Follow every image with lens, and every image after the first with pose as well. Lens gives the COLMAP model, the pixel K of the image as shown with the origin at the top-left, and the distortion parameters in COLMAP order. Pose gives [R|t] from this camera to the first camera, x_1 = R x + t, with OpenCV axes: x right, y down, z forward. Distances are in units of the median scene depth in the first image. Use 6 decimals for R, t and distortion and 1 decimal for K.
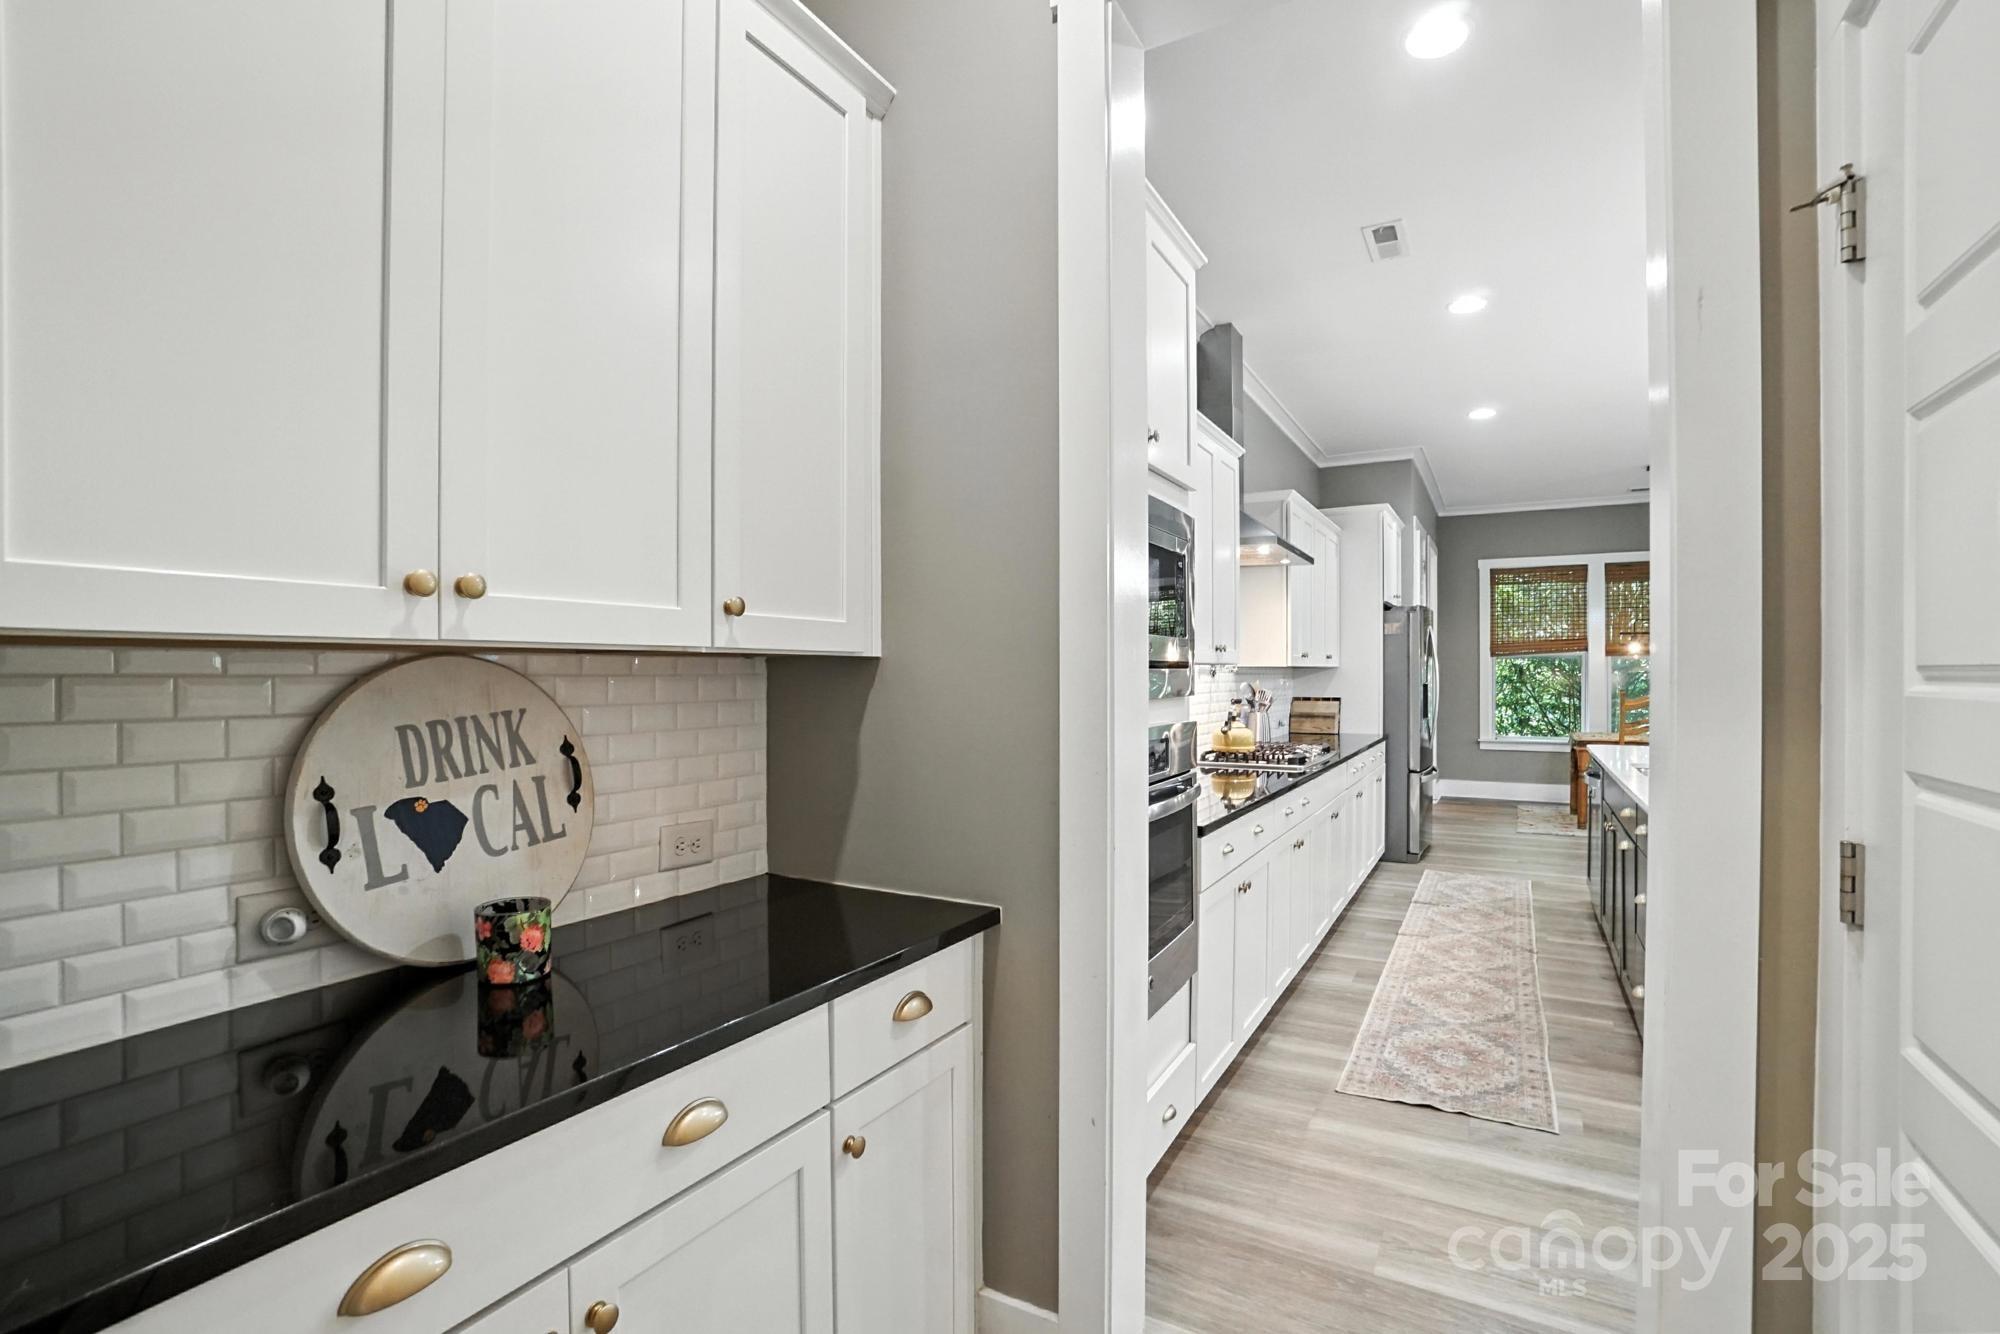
lens RADIAL K [[993.7, 0, 983.2], [0, 993.7, 683.2], [0, 0, 1]] dist [-0.033280, 0.001100]
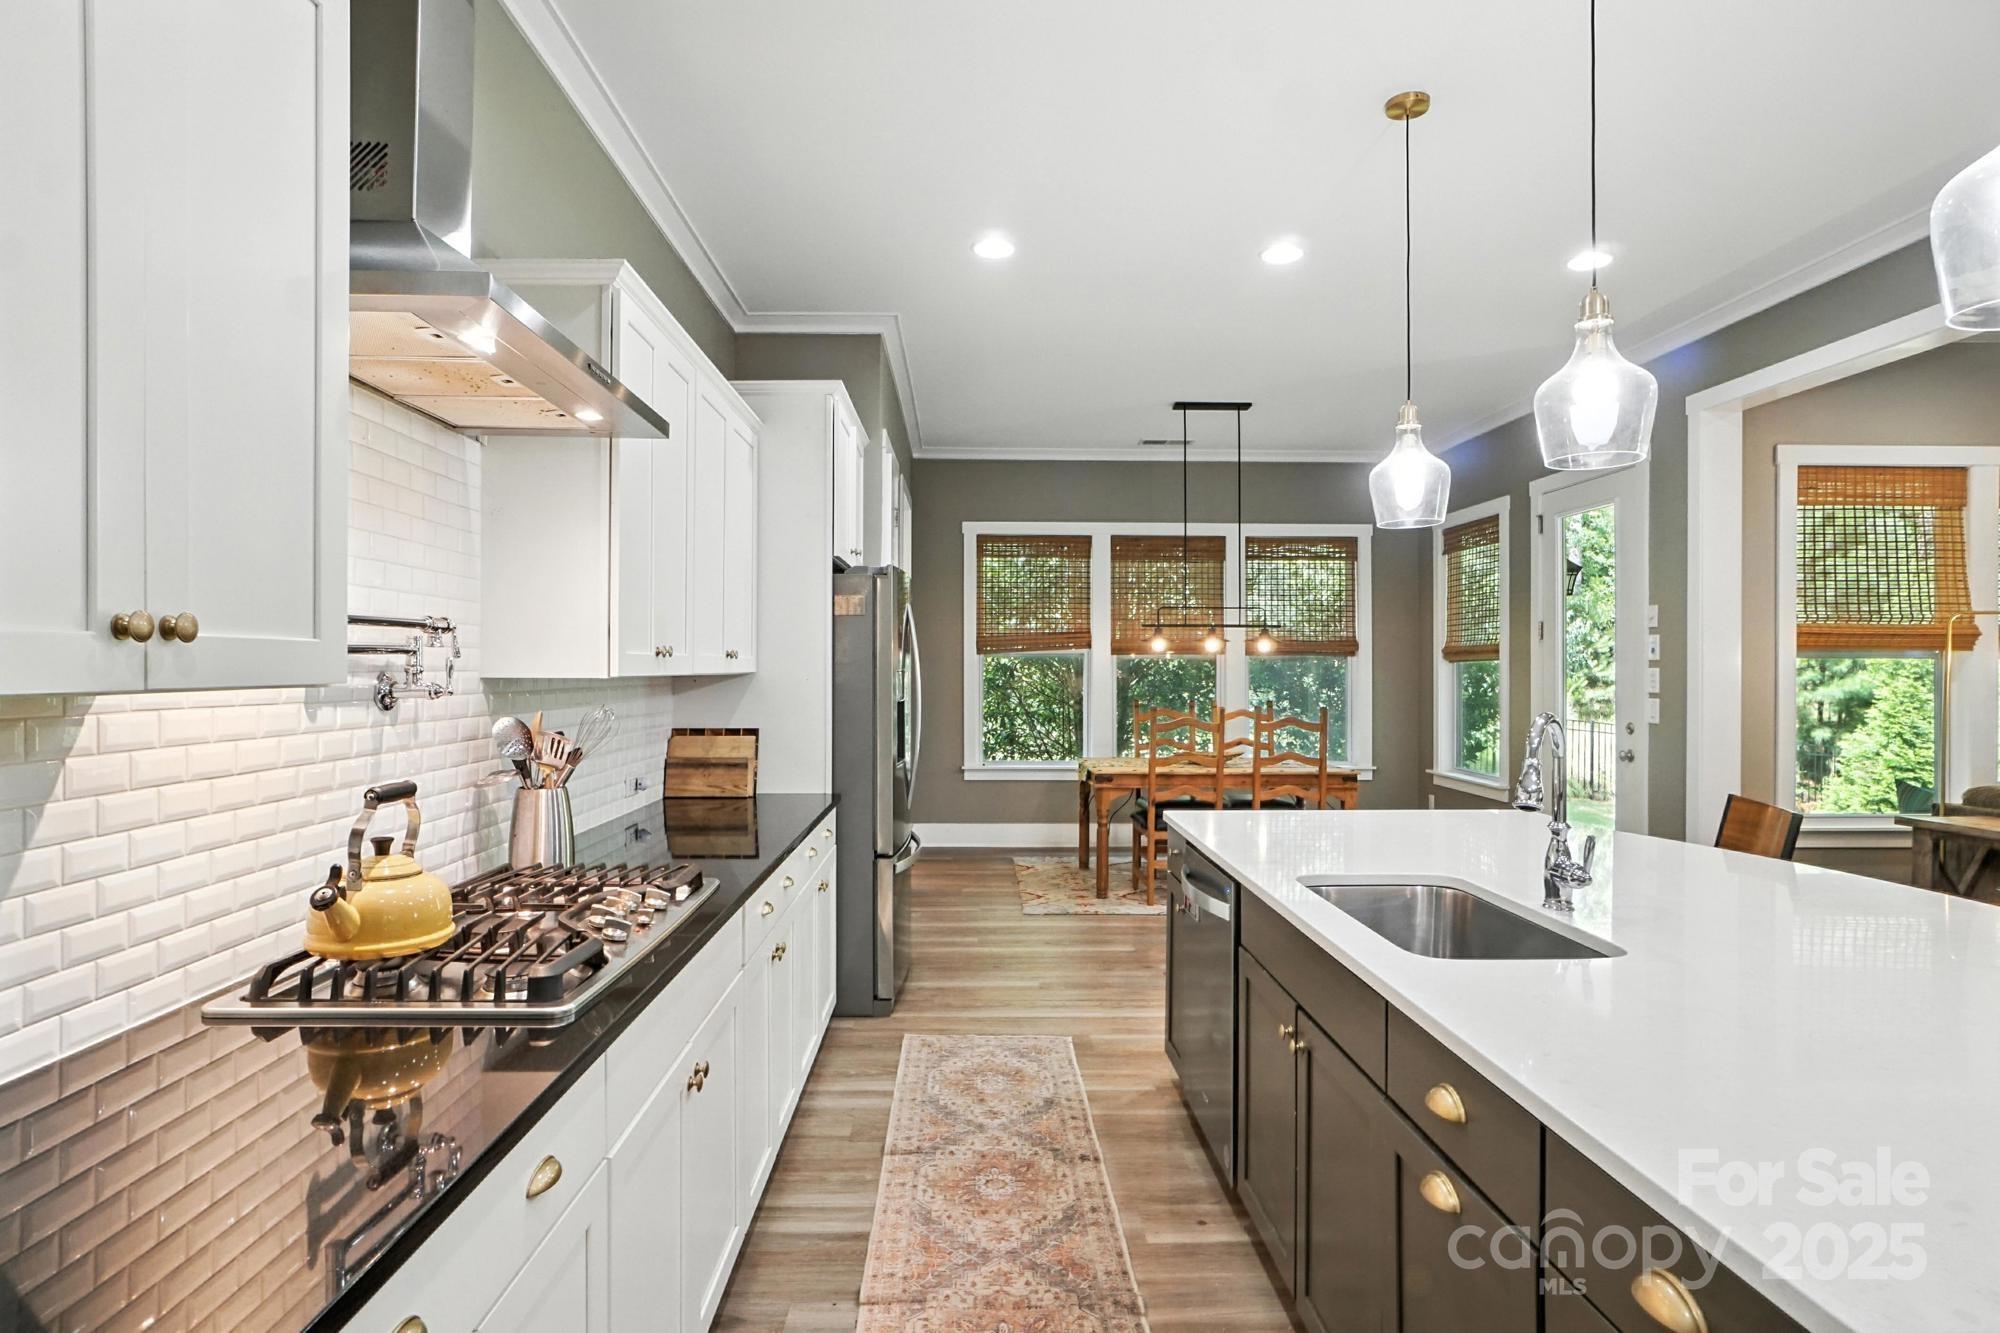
lens RADIAL K [[993.7, 0, 1002.5], [0, 993.7, 670.1], [0, 0, 1]] dist [-0.033280, 0.001100]
pose [[0.857779, 0.002337, 0.514013, 0.192799], [-0.000768, 0.999994, -0.003265, -0.015956], [-0.514017, 0.002406, 0.857776, 0.455076]]
